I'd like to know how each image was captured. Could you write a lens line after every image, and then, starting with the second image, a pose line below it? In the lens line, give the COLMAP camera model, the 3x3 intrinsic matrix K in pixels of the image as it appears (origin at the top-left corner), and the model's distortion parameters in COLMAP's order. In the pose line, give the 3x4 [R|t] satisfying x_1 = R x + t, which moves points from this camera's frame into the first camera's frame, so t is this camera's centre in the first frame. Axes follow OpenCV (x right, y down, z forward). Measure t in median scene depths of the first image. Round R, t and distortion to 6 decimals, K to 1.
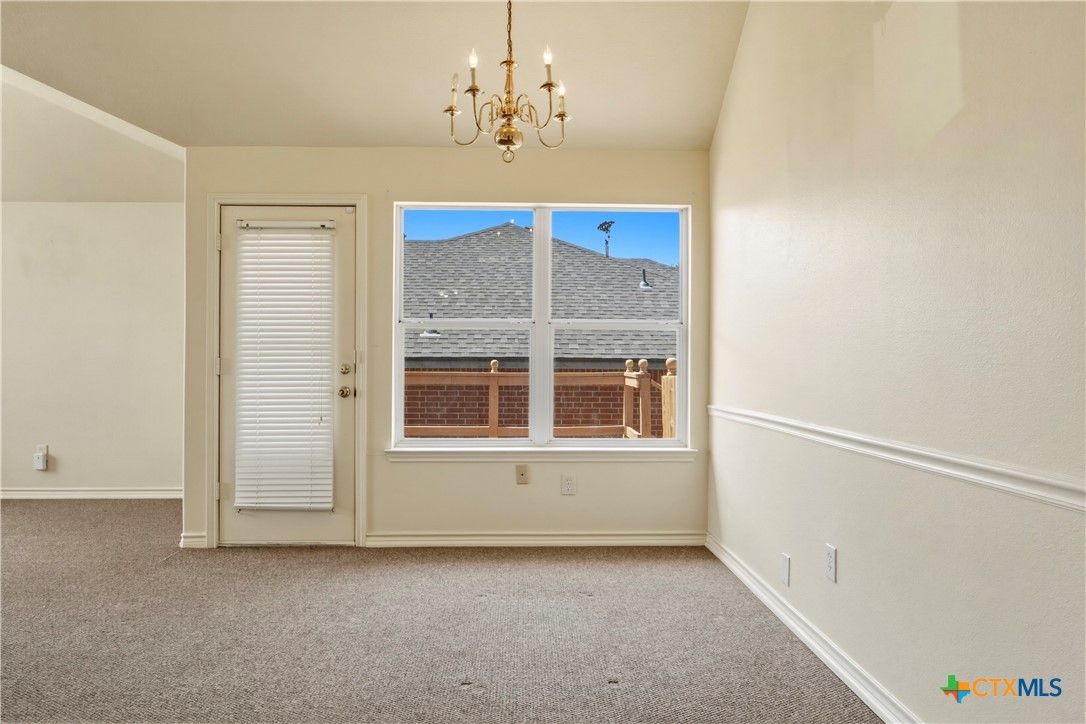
lens RADIAL K [[691.3, 0, 541.9], [0, 691.3, 364.8], [0, 0, 1]] dist [-0.017708, -0.004856]
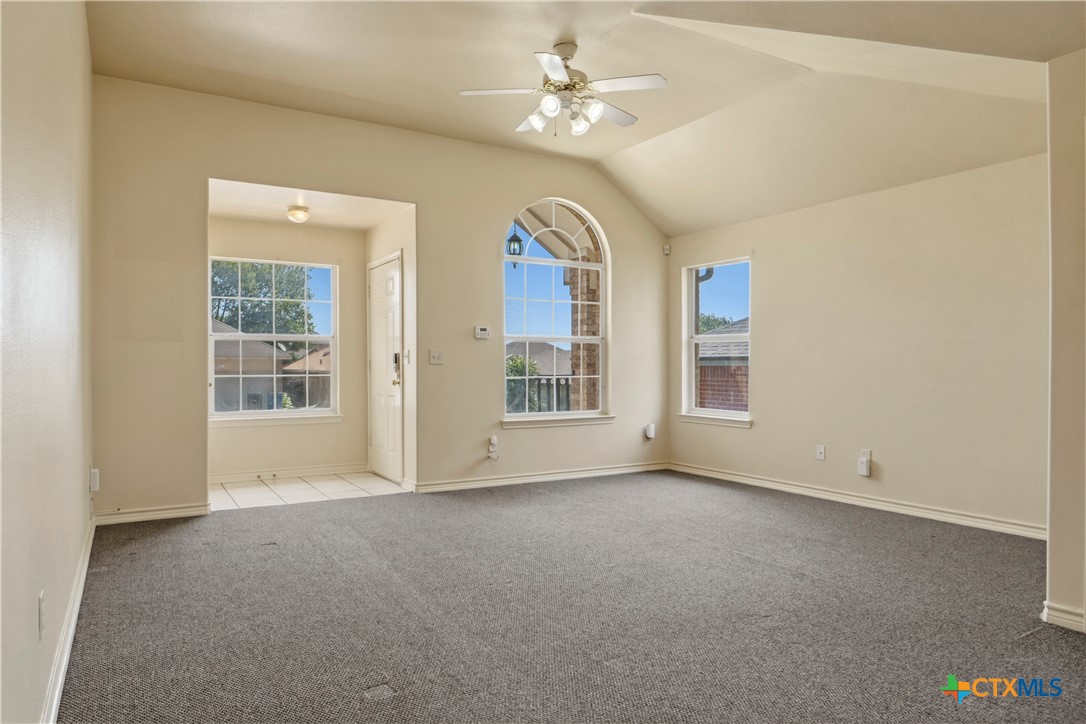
lens RADIAL K [[691.3, 0, 541.5], [0, 691.3, 366.8], [0, 0, 1]] dist [-0.017708, -0.004856]
pose [[0.488135, 0.001329, -0.872767, -0.156164], [0.006337, 0.999967, 0.005067, -0.007257], [0.872745, -0.008004, 0.488111, 0.189000]]
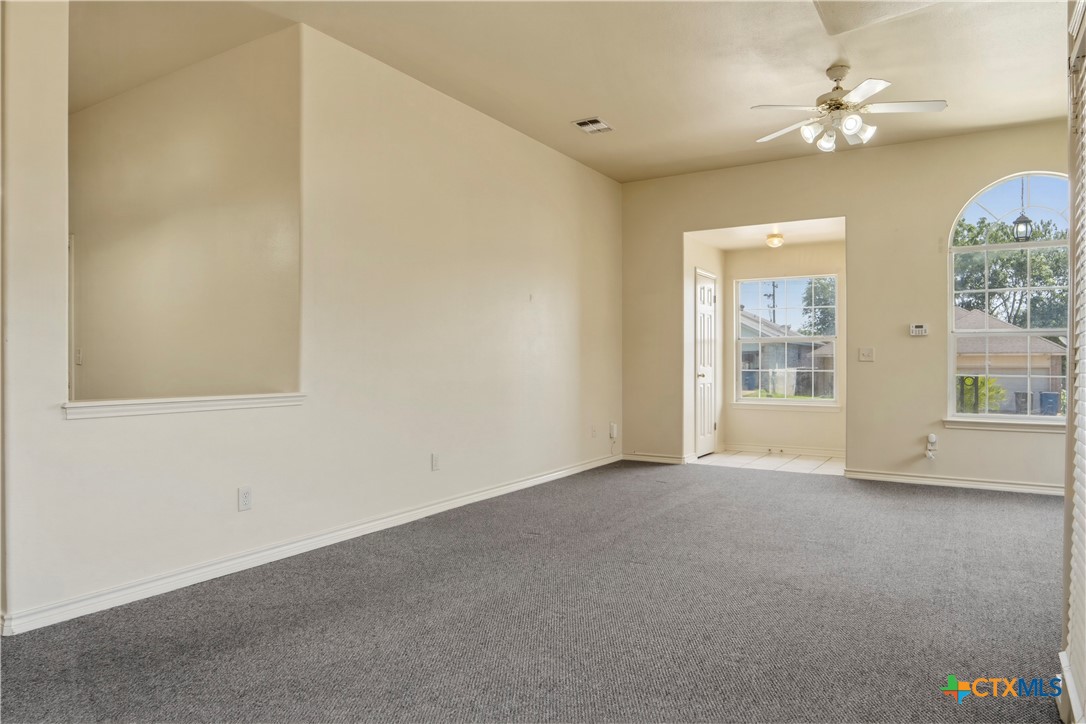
lens RADIAL K [[691.3, 0, 547.3], [0, 691.3, 361.6], [0, 0, 1]] dist [-0.017708, -0.004856]
pose [[-0.559082, -0.001683, -0.829111, 0.158953], [0.003228, 0.999986, -0.004206, -0.001670], [0.829106, -0.005028, -0.559069, 0.967510]]
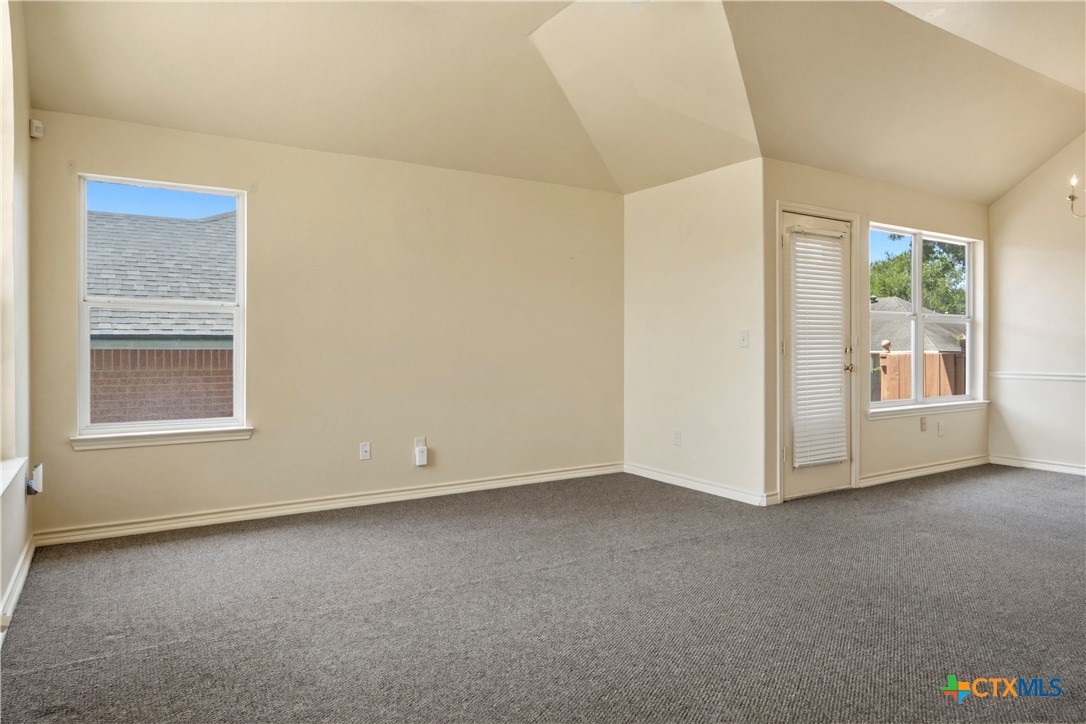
lens RADIAL K [[691.3, 0, 544.2], [0, 691.3, 348.2], [0, 0, 1]] dist [-0.017708, -0.004856]
pose [[0.859118, -0.005560, 0.511747, -1.405195], [0.001390, 0.999963, 0.008530, -0.008219], [-0.511776, -0.006617, 0.859094, 0.194374]]
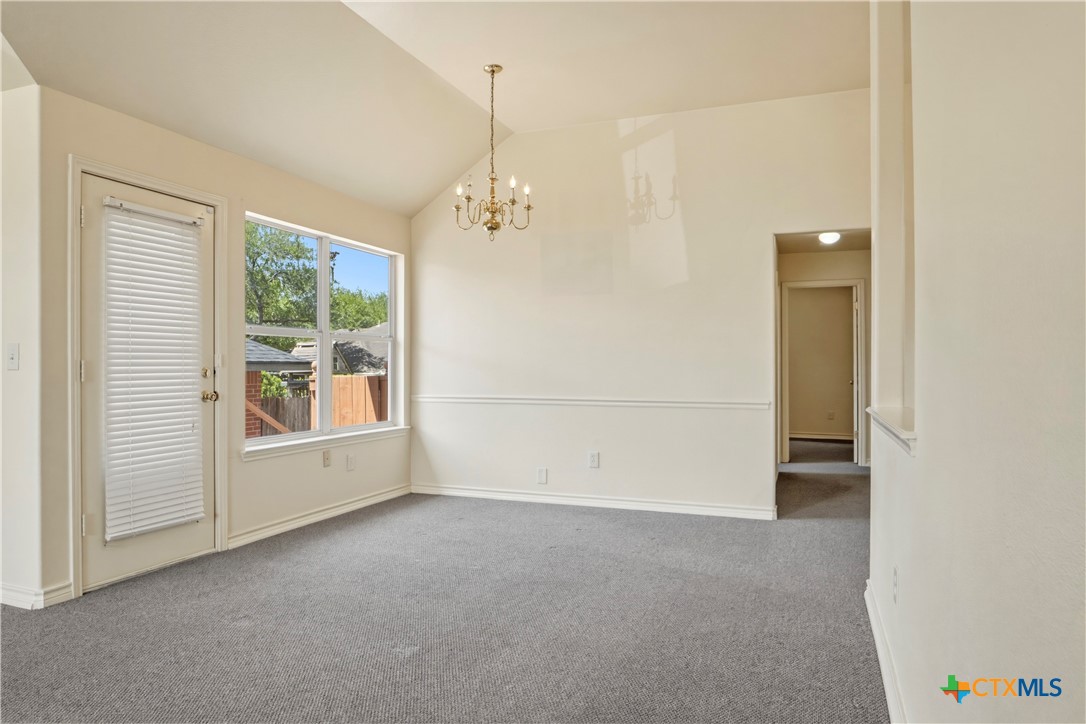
lens RADIAL K [[691.3, 0, 552.0], [0, 691.3, 364.3], [0, 0, 1]] dist [-0.017708, -0.004856]
pose [[0.376186, 0.000548, 0.926544, -0.995056], [-0.000169, 1.000000, -0.000523, -0.005261], [-0.926544, 0.000040, 0.376186, 0.182902]]
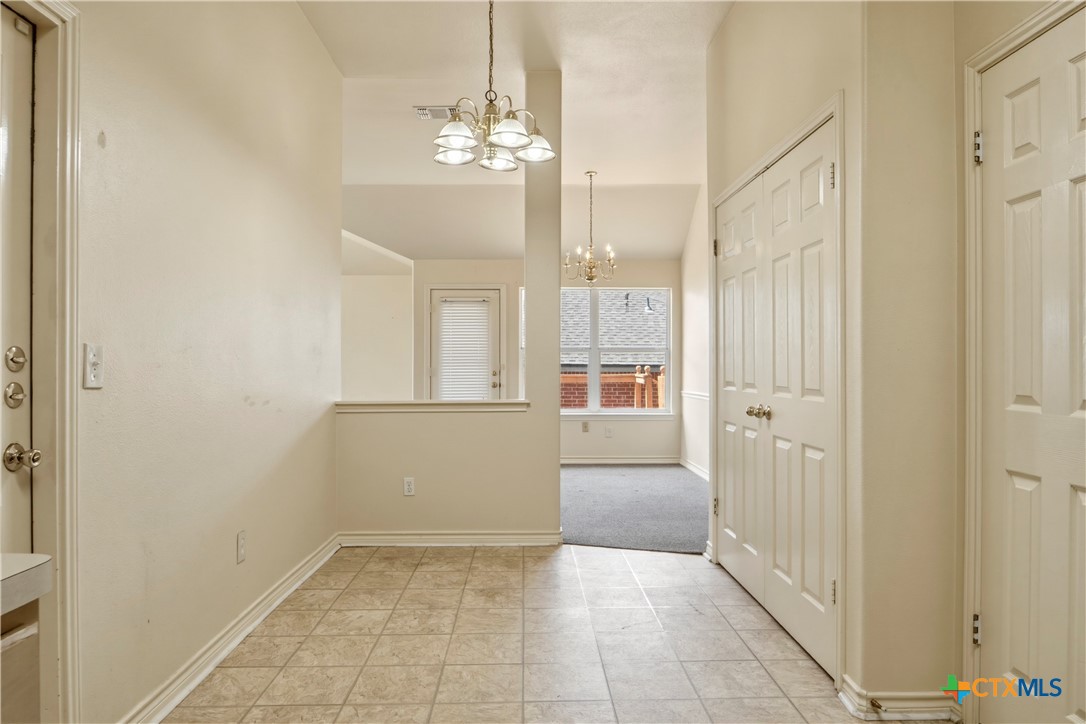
lens RADIAL K [[691.3, 0, 545.3], [0, 691.3, 364.7], [0, 0, 1]] dist [-0.017708, -0.004856]
pose [[0.999991, -0.003596, -0.002458, -0.136787], [0.003590, 0.999990, -0.002535, -0.011810], [0.002467, 0.002526, 0.999994, -0.952217]]
